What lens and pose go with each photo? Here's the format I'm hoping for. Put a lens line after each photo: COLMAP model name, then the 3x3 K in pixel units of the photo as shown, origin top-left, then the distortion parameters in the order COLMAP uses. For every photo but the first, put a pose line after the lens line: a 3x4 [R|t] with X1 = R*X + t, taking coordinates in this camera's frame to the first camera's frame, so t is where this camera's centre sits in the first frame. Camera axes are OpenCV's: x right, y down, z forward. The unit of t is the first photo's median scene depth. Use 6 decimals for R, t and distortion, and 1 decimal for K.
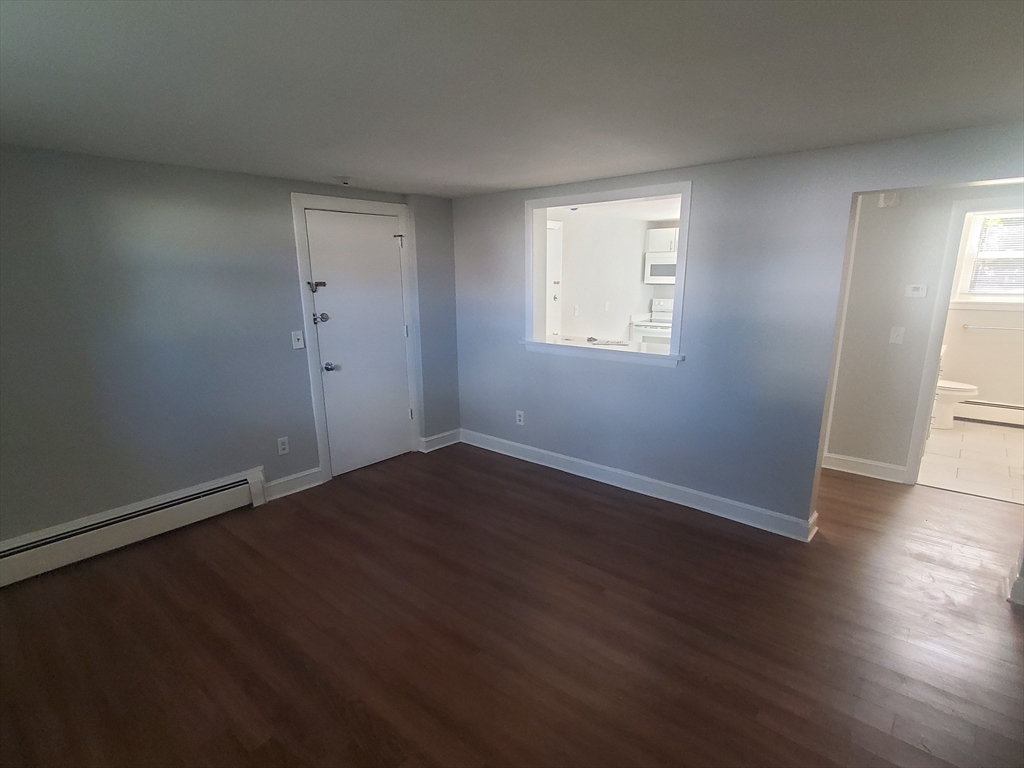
lens RADIAL K [[530.5, 0, 506.7], [0, 530.5, 400.5], [0, 0, 1]] dist [-0.000233, 0.000706]
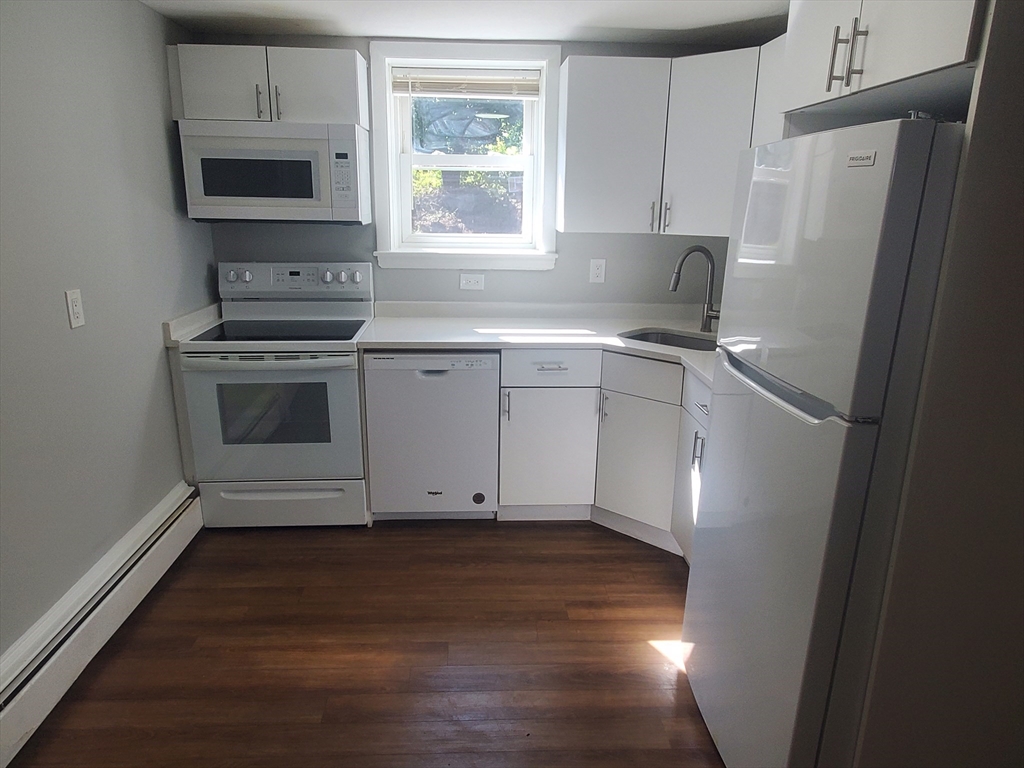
lens RADIAL K [[681.8, 0, 512.0], [0, 681.8, 384.0], [0, 0, 1]] dist [0.003820, 0.000536]
pose [[0.713321, -0.163063, 0.681603, 0.189831], [0.149256, 0.985591, 0.079586, -0.234164], [-0.684760, 0.044962, 0.727381, 1.063830]]
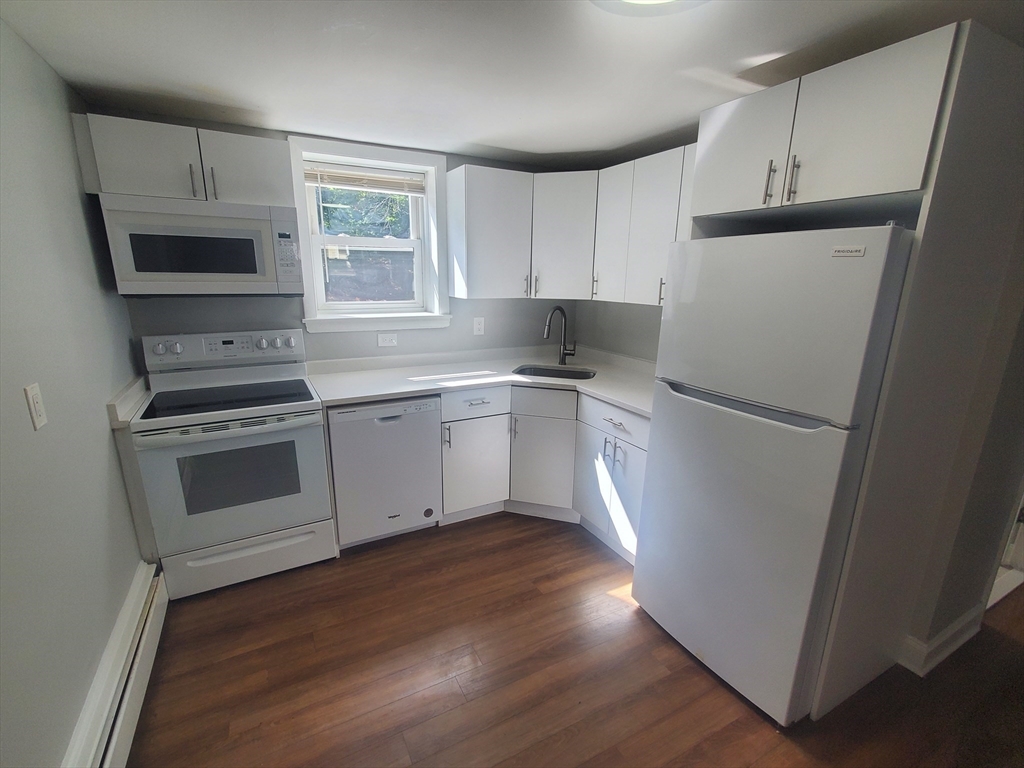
lens RADIAL K [[462.8, 0, 508.9], [0, 462.8, 392.3], [0, 0, 1]] dist [0.003112, 0.000810]
pose [[0.352823, -0.219481, 0.909585, 0.148599], [0.210745, 0.965763, 0.151290, -0.293235], [-0.911648, 0.138312, 0.386998, 1.285955]]
